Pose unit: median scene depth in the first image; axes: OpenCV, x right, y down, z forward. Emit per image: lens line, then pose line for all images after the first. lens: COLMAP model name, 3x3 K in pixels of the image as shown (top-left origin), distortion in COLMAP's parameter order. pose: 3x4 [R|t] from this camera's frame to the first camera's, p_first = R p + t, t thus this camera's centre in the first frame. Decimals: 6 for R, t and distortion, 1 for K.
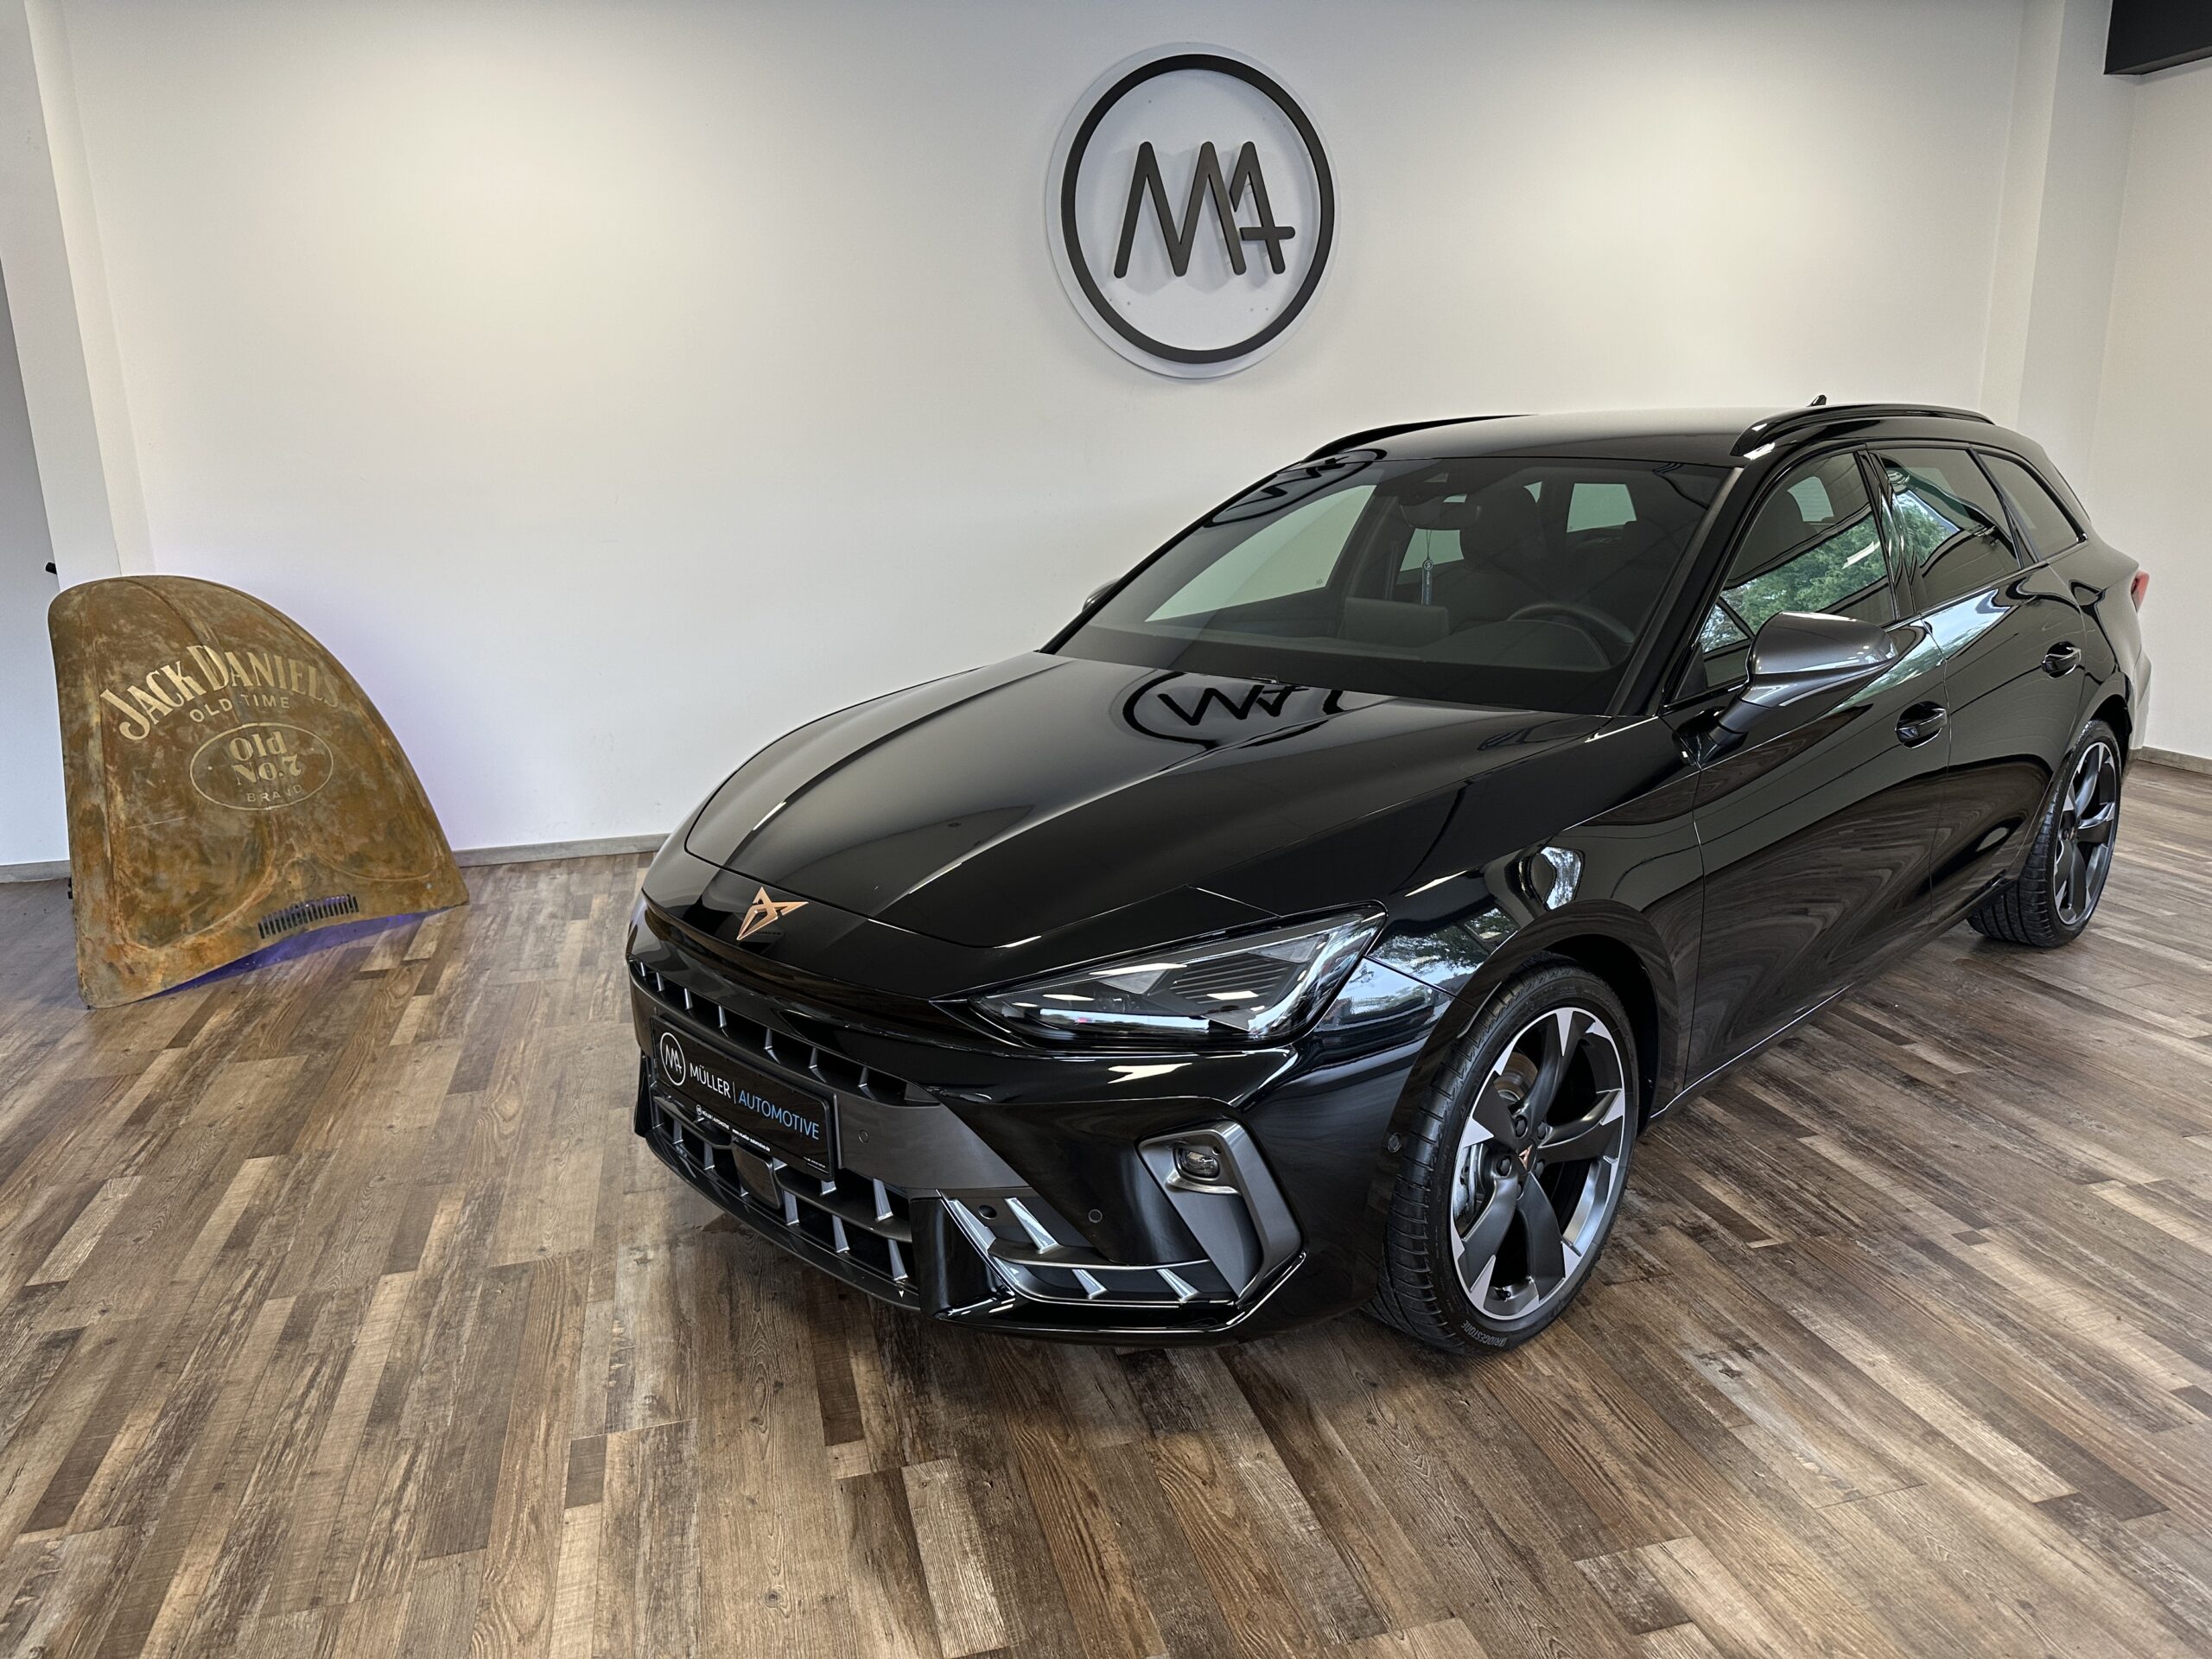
lens RADIAL K [[1552.9, 0, 1109.3], [0, 1552.9, 828.4], [0, 0, 1]] dist [0.003701, -0.006126]
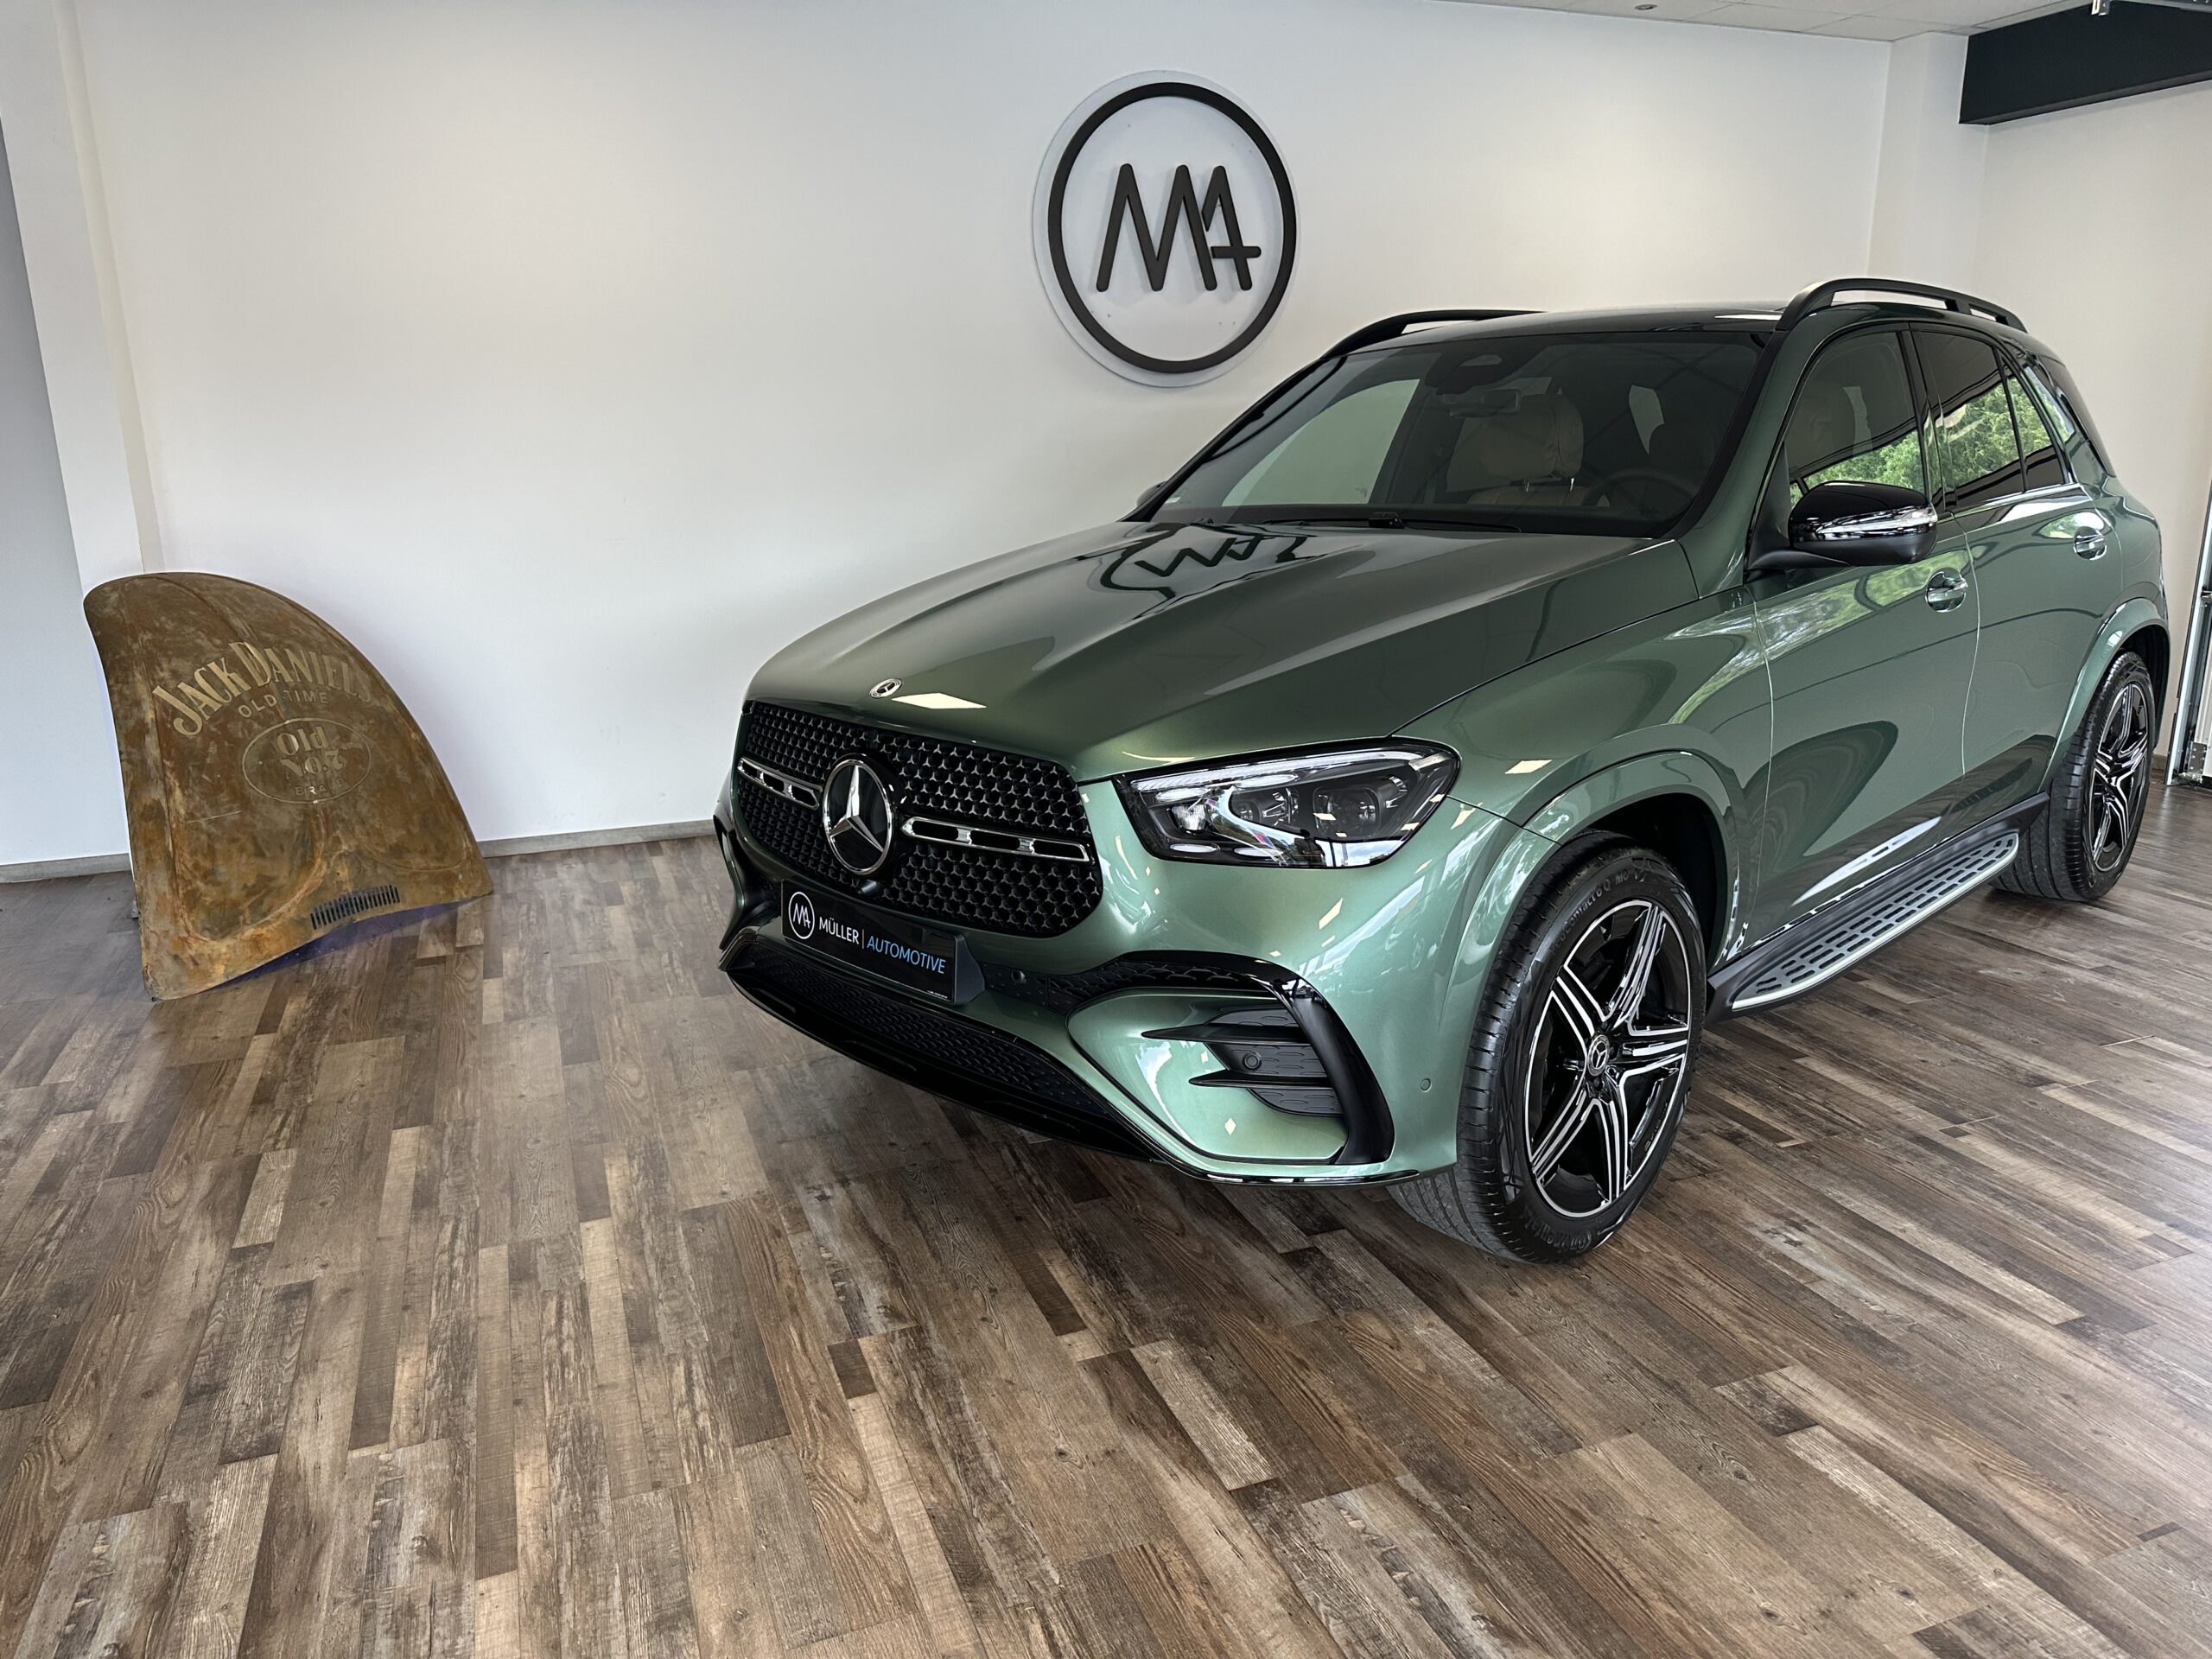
lens RADIAL K [[1549.0, 0, 1112.7], [0, 1549.0, 835.8], [0, 0, 1]] dist [0.017572, -0.023110]
pose [[0.994081, -0.017970, 0.107146, -0.214525], [0.017024, 0.999808, 0.009739, 0.013970], [-0.107300, -0.007858, 0.994196, -0.116176]]
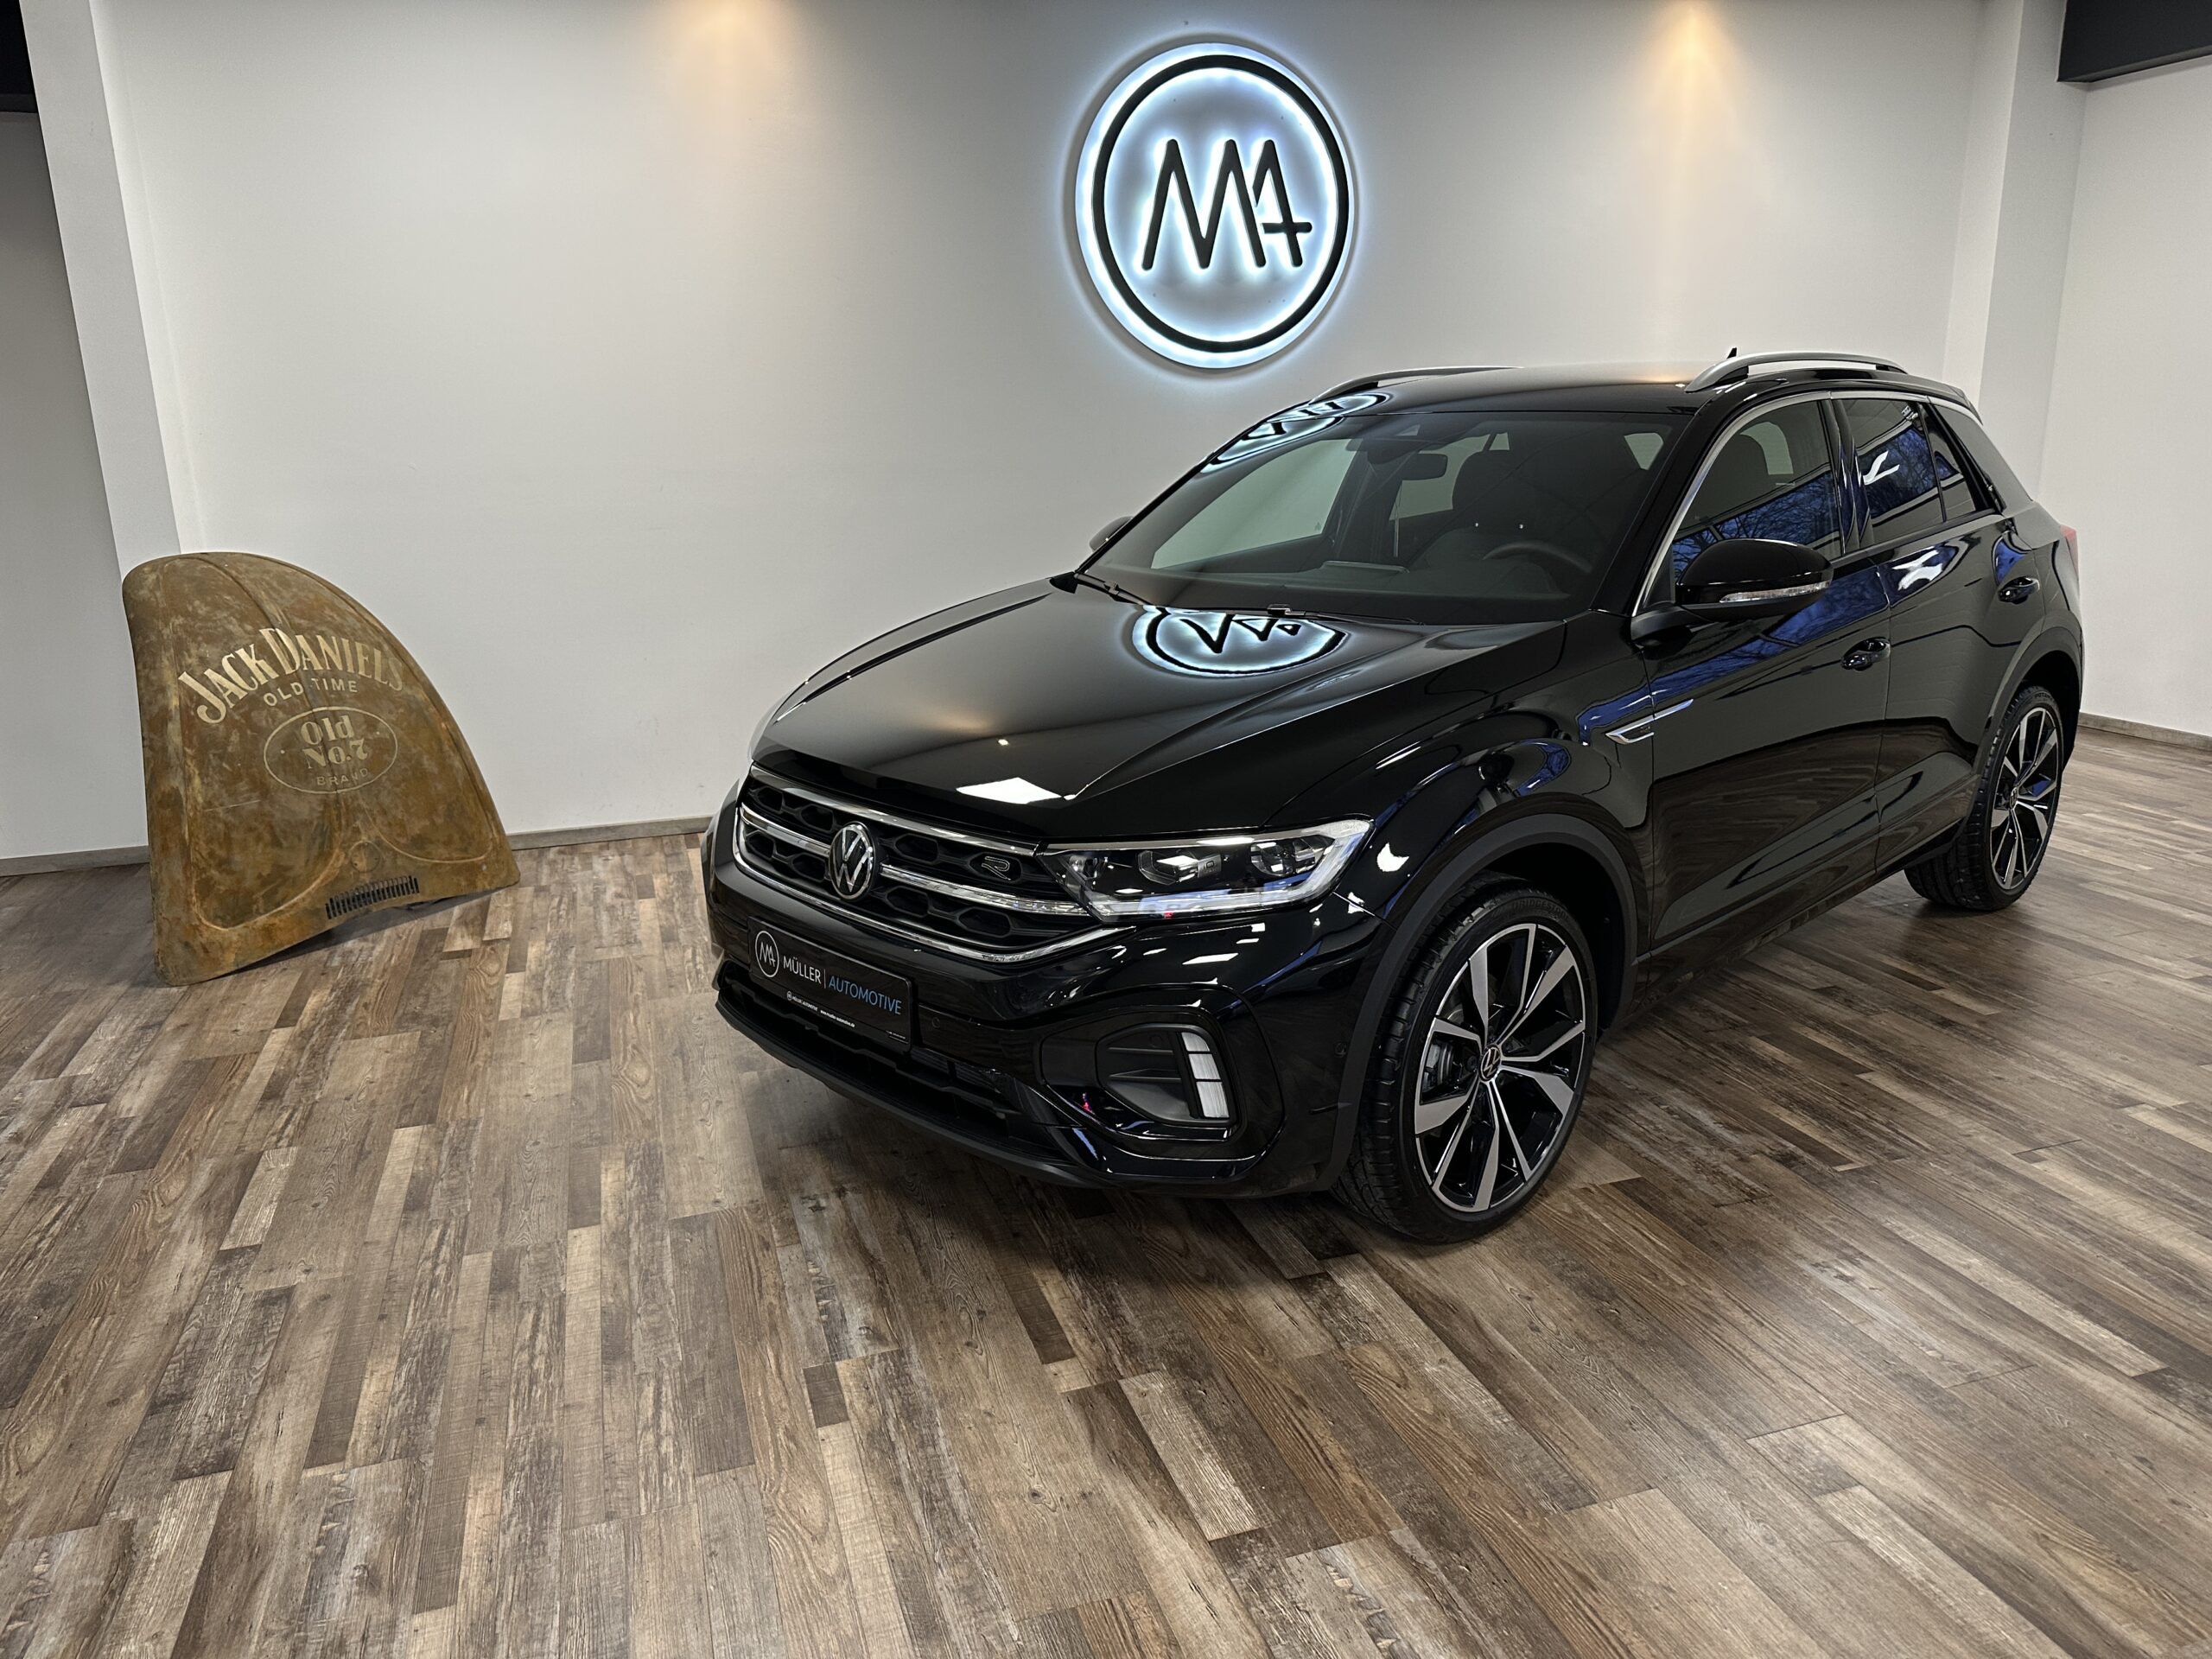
lens RADIAL K [[1548.5, 0, 1108.0], [0, 1548.5, 829.3], [0, 0, 1]] dist [0.014958, -0.018739]
pose [[0.998585, -0.014043, 0.051289, -0.156155], [0.013439, 0.999837, 0.012090, 0.008295], [-0.051450, -0.011384, 0.998611, -0.067685]]
